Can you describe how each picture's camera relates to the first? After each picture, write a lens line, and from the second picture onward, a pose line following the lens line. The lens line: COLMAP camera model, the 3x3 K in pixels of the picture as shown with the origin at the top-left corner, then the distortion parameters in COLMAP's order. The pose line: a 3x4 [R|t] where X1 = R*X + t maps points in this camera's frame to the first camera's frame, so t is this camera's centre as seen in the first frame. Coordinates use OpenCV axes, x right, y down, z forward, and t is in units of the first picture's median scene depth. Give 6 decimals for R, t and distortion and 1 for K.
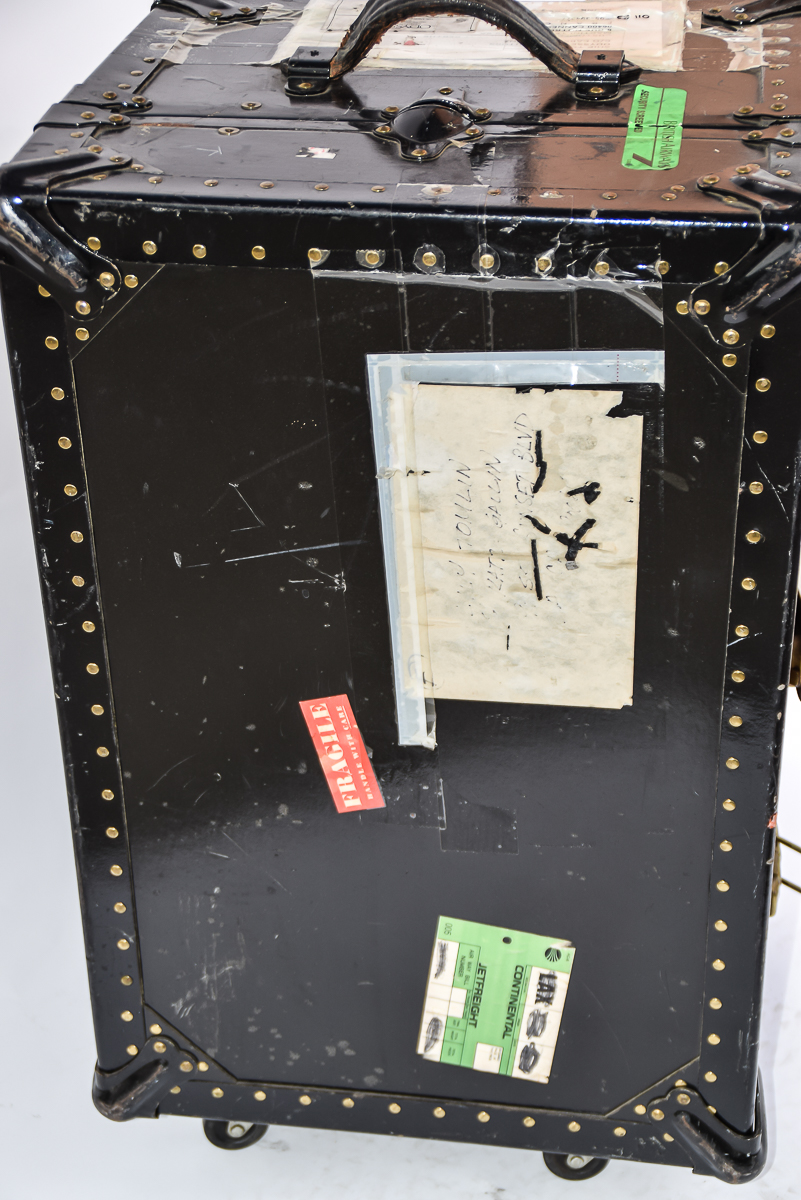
lens RADIAL K [[2053.3, 0, 404.9], [0, 2053.3, 639.9], [0, 0, 1]] dist [0.184669, 0.035968]
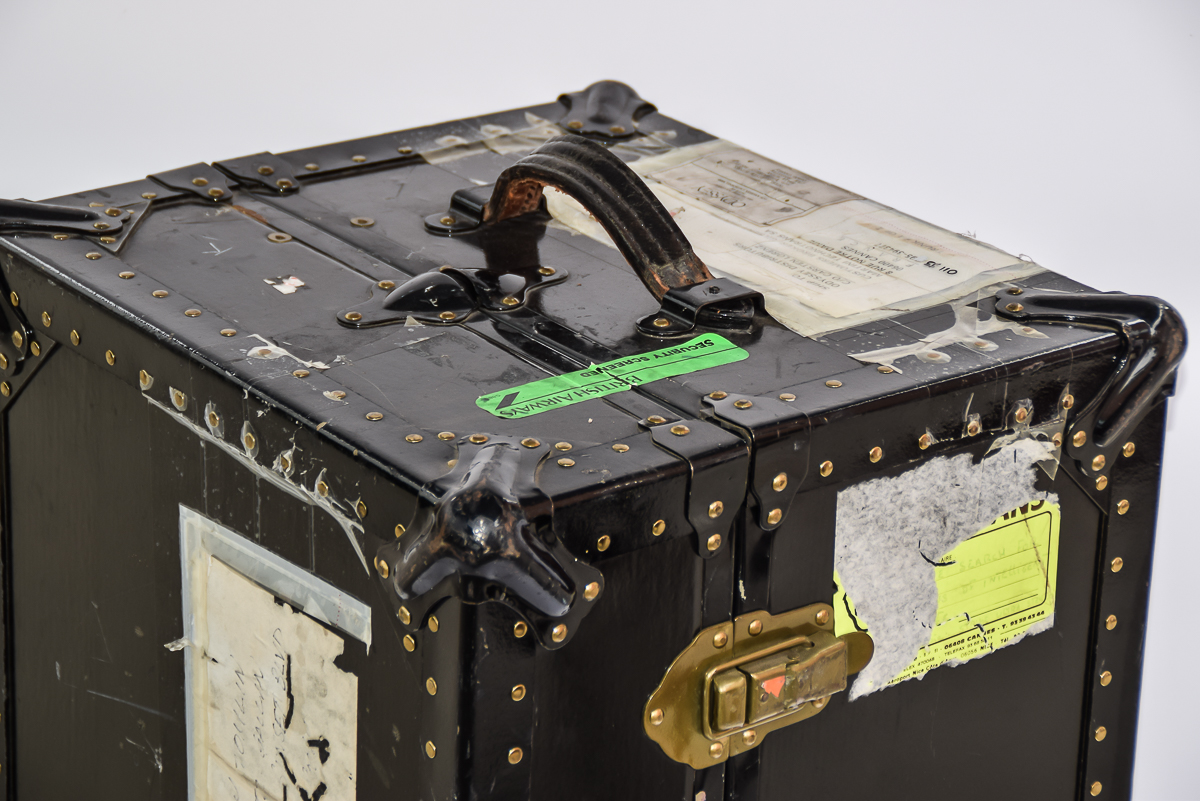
lens RADIAL K [[3737.6, 0, 556.6], [0, 3737.6, 402.6], [0, 0, 1]] dist [0.617227, -0.525875]
pose [[0.712105, 0.301941, -0.633828, 1.071188], [-0.399756, 0.916536, -0.012510, -0.218077], [0.577149, 0.262285, 0.773373, -0.144192]]
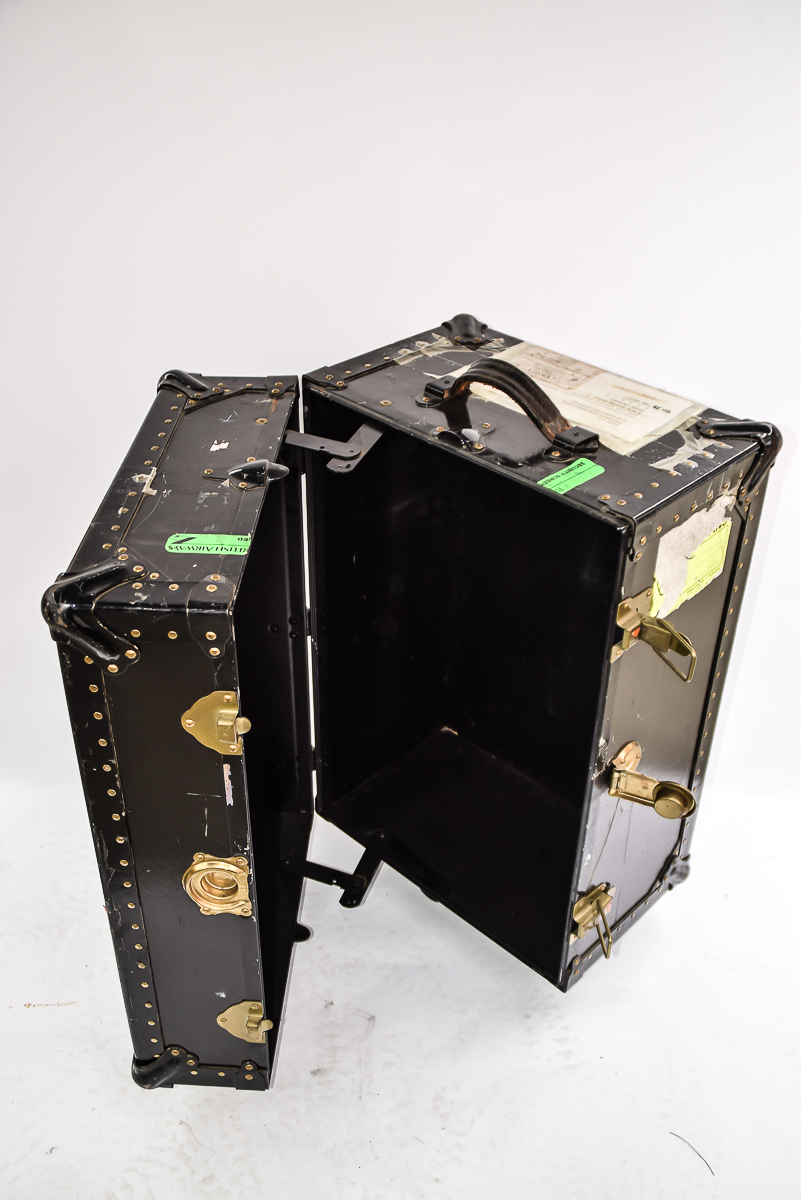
lens RADIAL K [[1215.1, 0, 400.5], [0, 1215.1, 600.0], [0, 0, 1]] dist [-0.113893, -0.001106]
pose [[0.809871, 0.357388, -0.465169, 0.522258], [-0.331425, 0.933060, 0.139846, -0.269651], [0.484010, 0.040911, 0.874106, 0.109275]]
